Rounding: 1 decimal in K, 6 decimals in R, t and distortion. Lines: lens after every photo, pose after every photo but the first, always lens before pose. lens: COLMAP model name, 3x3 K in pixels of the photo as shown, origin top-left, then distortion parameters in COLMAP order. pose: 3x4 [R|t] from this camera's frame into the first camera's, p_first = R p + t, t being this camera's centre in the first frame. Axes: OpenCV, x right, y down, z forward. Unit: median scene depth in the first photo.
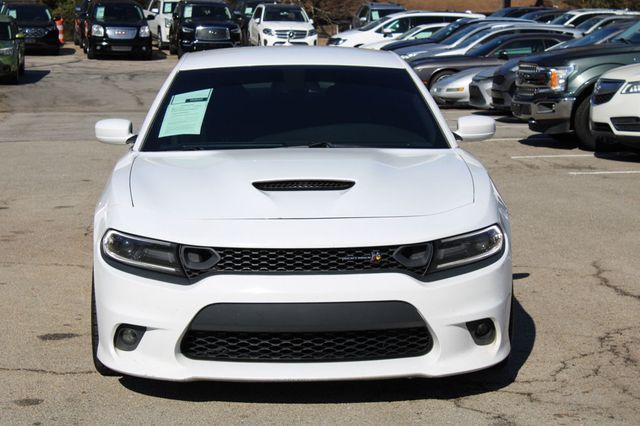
lens RADIAL K [[1524.3, 0, 319.9], [0, 1524.3, 213.4], [0, 0, 1]] dist [0.128619, 0.000000]
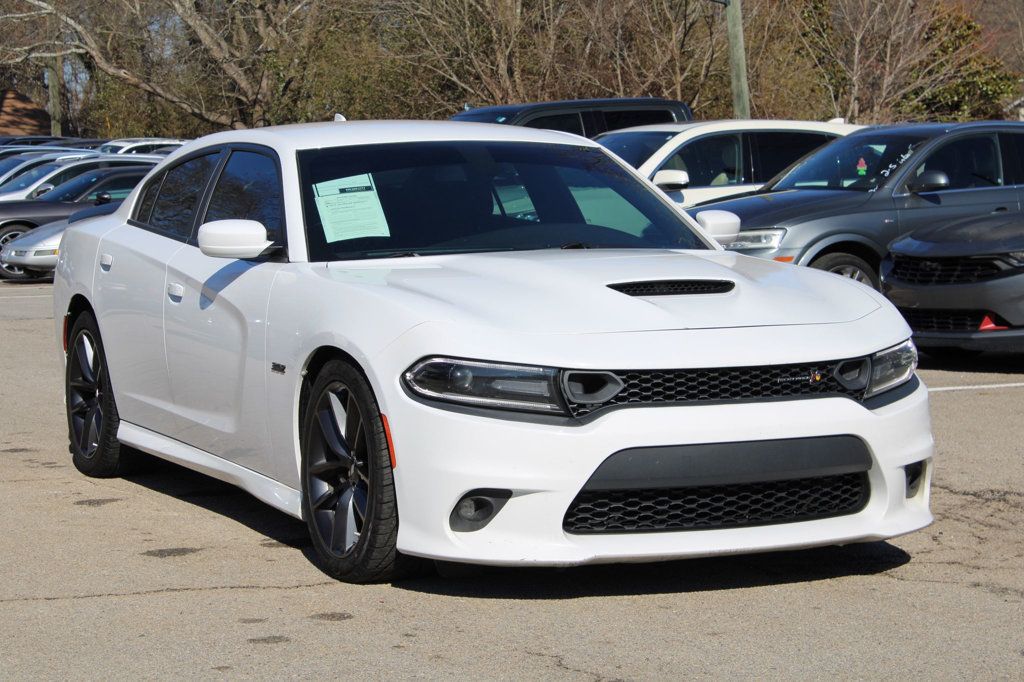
lens RADIAL K [[2439.0, 0, 513.0], [0, 2439.0, 339.6], [0, 0, 1]] dist [0.128619, 0.000000]
pose [[0.928051, -0.029289, 0.371299, -0.523241], [0.050312, 0.997624, -0.047058, 0.057865], [-0.369038, 0.062353, 0.927320, -0.029782]]
